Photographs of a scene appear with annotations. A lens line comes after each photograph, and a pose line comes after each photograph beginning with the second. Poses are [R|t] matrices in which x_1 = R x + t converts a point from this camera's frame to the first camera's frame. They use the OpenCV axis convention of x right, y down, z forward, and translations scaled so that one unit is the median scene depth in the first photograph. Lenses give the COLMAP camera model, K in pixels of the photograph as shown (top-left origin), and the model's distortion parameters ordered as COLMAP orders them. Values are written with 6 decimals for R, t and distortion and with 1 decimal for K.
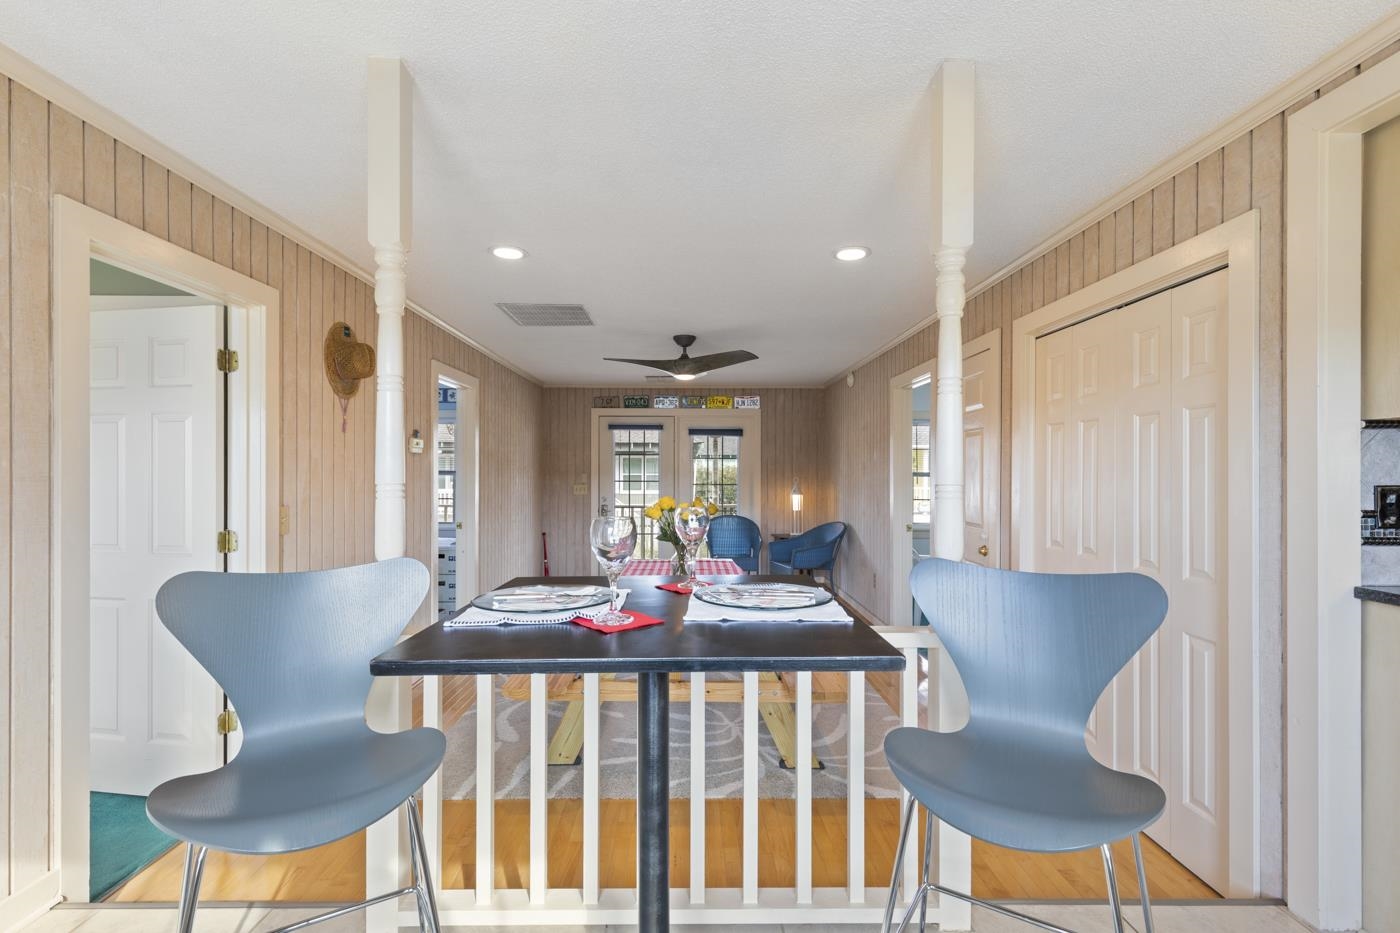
lens RADIAL K [[633.0, 0, 705.2], [0, 633.0, 473.1], [0, 0, 1]] dist [0.002973, 0.000652]
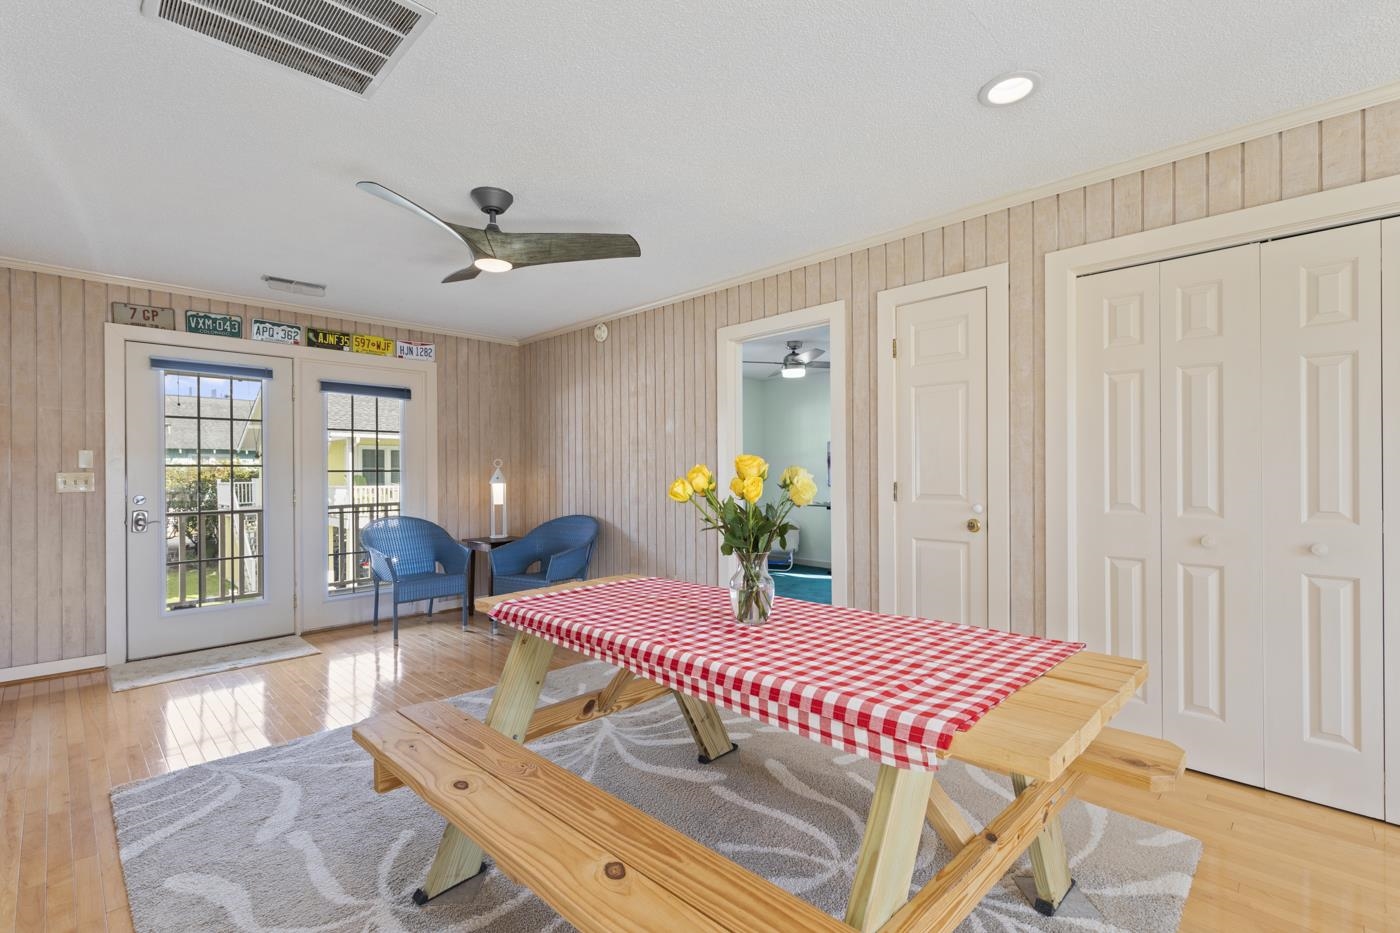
lens RADIAL K [[633.0, 0, 697.0], [0, 633.0, 471.7], [0, 0, 1]] dist [0.002973, 0.000652]
pose [[0.720090, -0.004375, 0.693867, -0.192343], [0.008088, 0.999965, -0.002088, 0.022857], [-0.693833, 0.007116, 0.720100, 0.302414]]
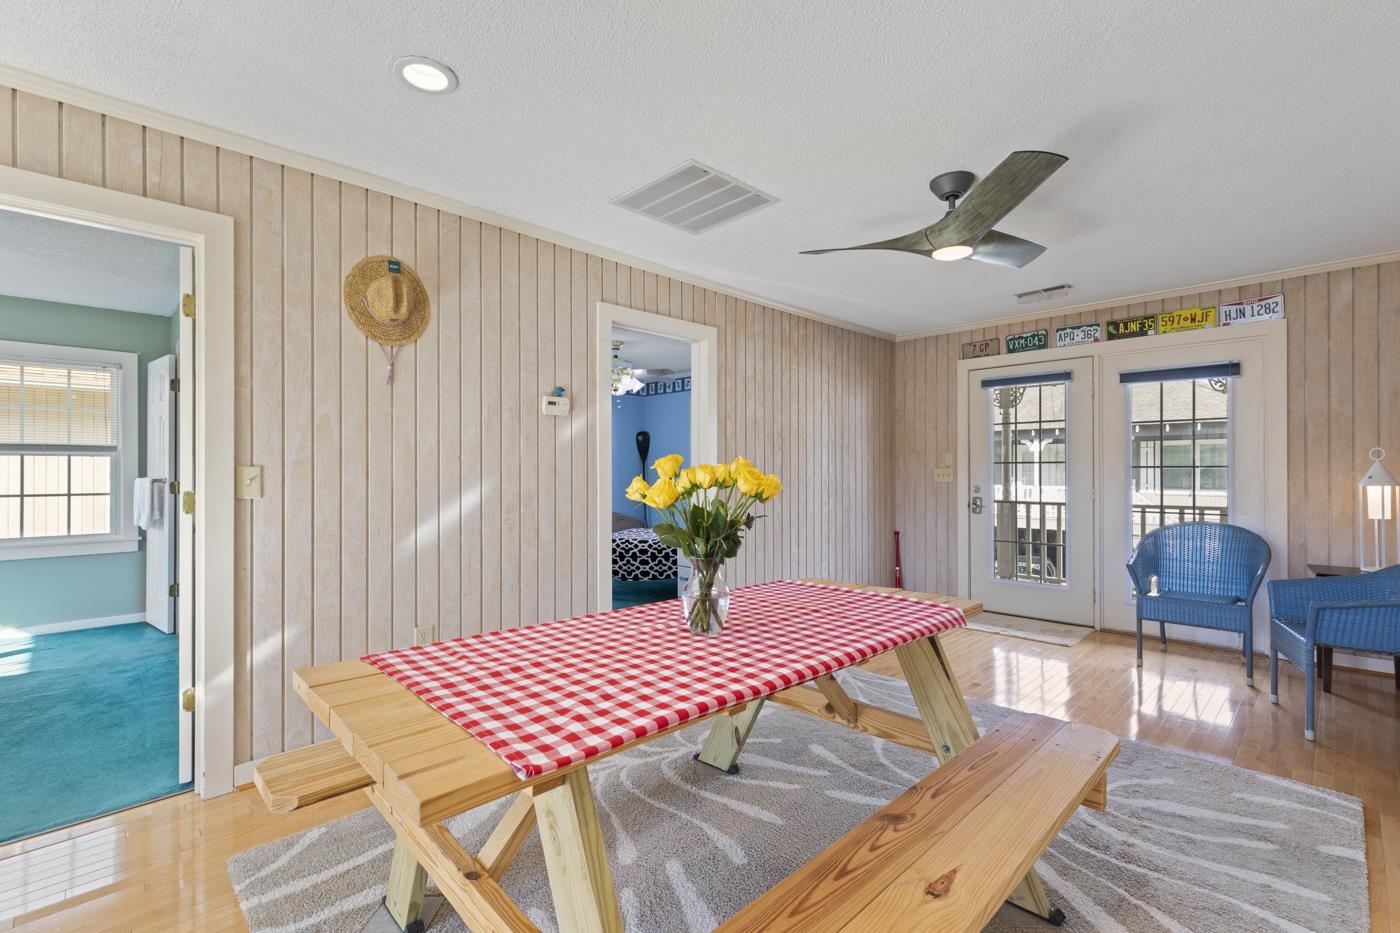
lens RADIAL K [[633.0, 0, 697.0], [0, 633.0, 472.6], [0, 0, 1]] dist [0.002973, 0.000652]
pose [[0.679297, -0.000580, -0.733864, 0.141966], [0.000760, 1.000000, -0.000088, 0.022894], [0.733864, -0.000498, 0.679297, 0.305714]]
